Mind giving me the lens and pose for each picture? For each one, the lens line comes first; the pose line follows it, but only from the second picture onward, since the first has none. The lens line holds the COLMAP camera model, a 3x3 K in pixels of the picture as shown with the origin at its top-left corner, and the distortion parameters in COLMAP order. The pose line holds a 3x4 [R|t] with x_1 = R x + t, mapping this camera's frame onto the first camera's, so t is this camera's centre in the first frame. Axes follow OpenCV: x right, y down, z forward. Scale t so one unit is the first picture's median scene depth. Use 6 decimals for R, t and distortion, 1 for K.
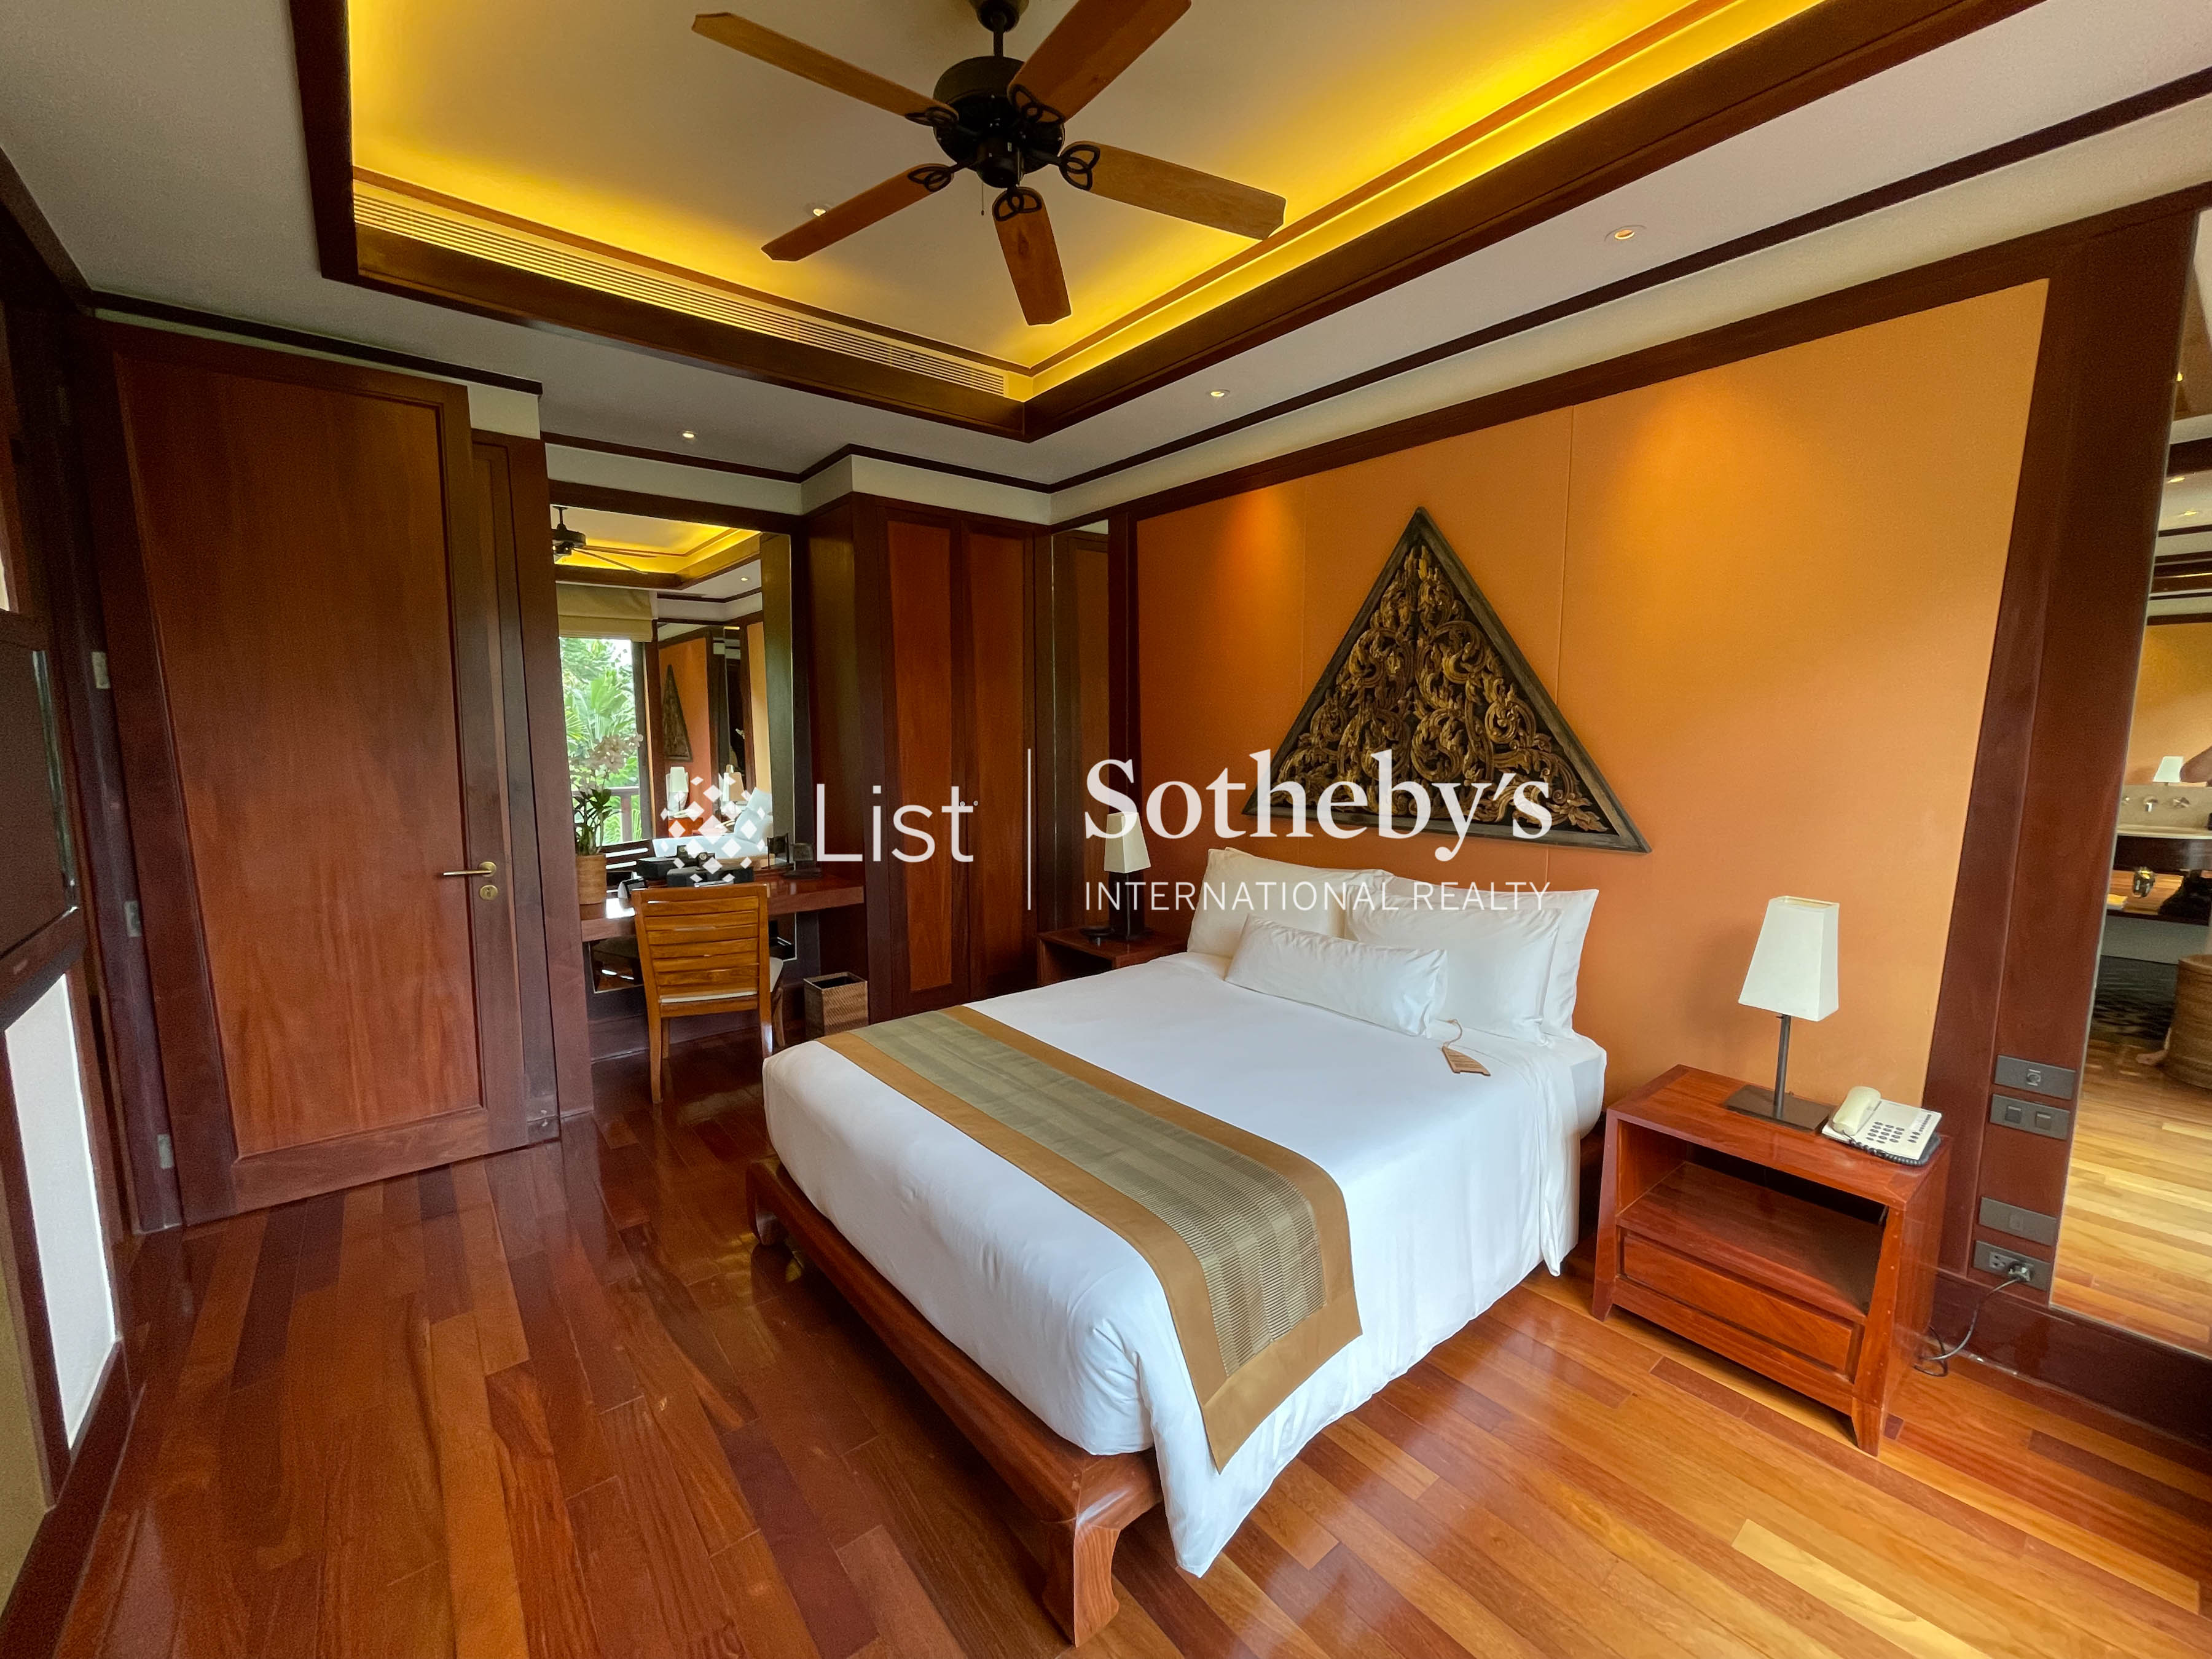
lens RADIAL K [[892.8, 0, 1105.2], [0, 892.8, 832.5], [0, 0, 1]] dist [-0.004016, 0.001085]
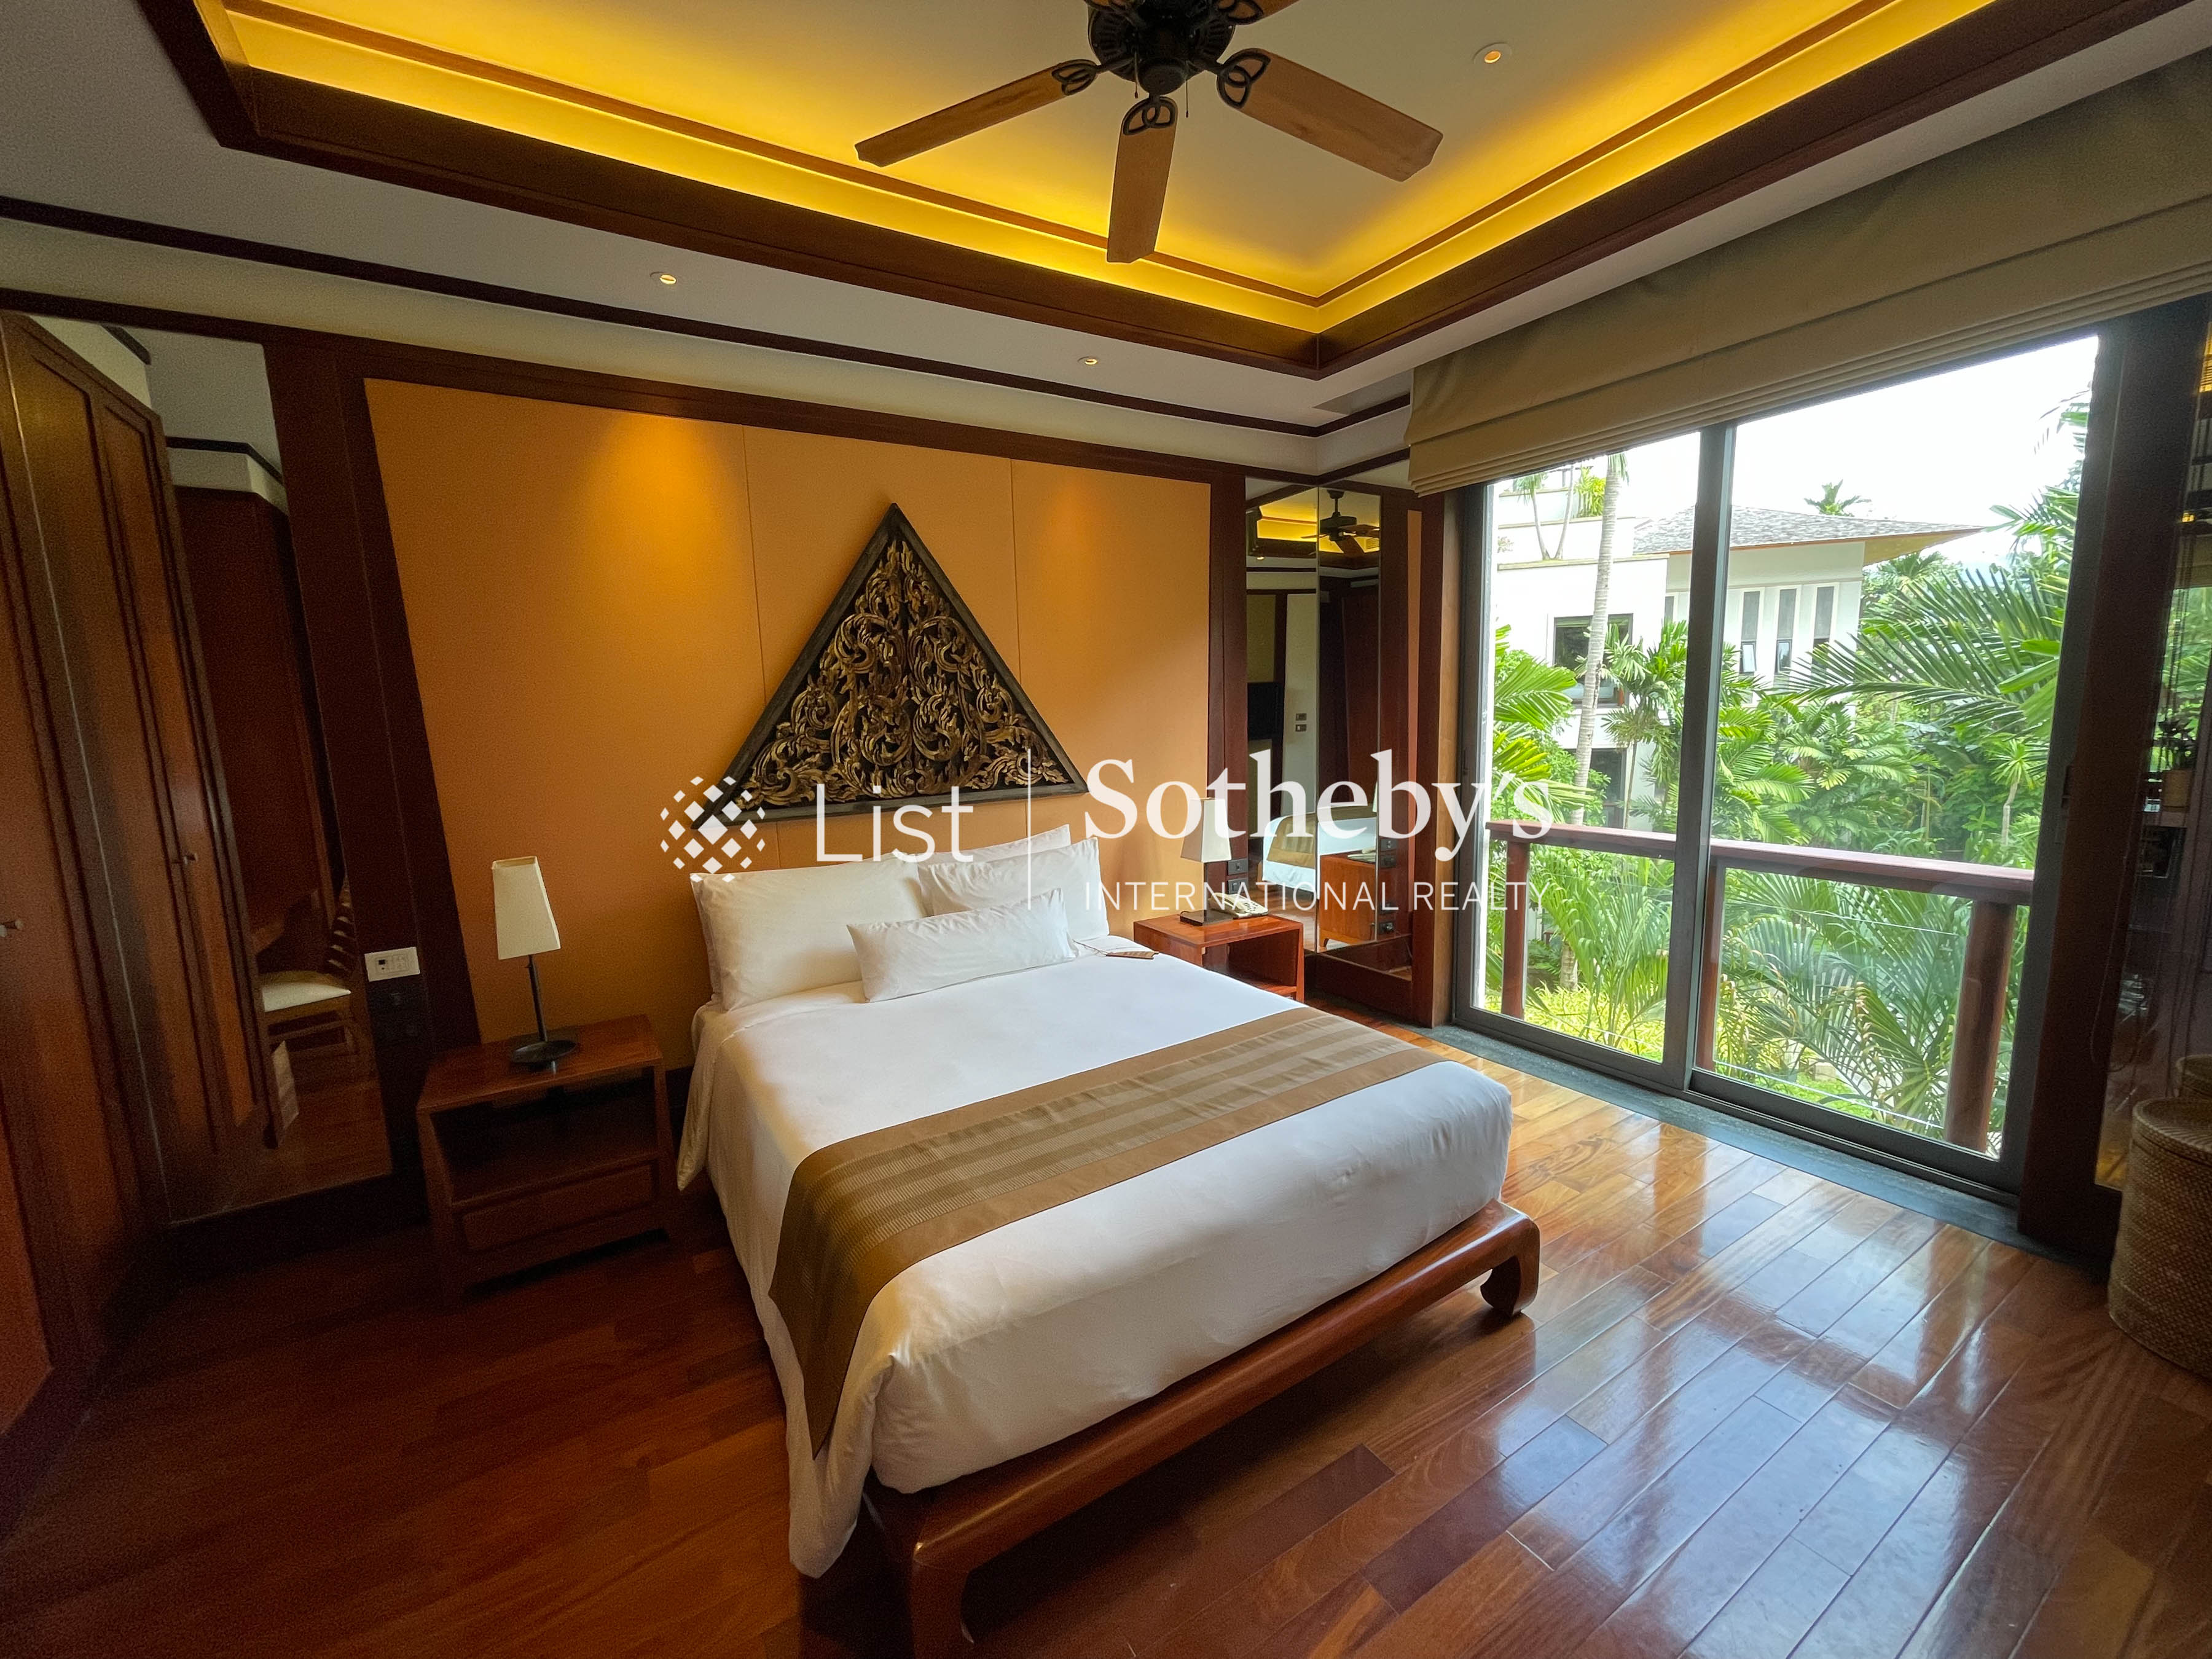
lens RADIAL K [[892.8, 0, 1103.2], [0, 892.8, 830.9], [0, 0, 1]] dist [-0.004016, 0.001085]
pose [[0.156497, -0.143985, 0.977127, -0.689401], [0.143945, 0.982079, 0.121660, -0.076302], [-0.977133, 0.121613, 0.174418, 0.618727]]
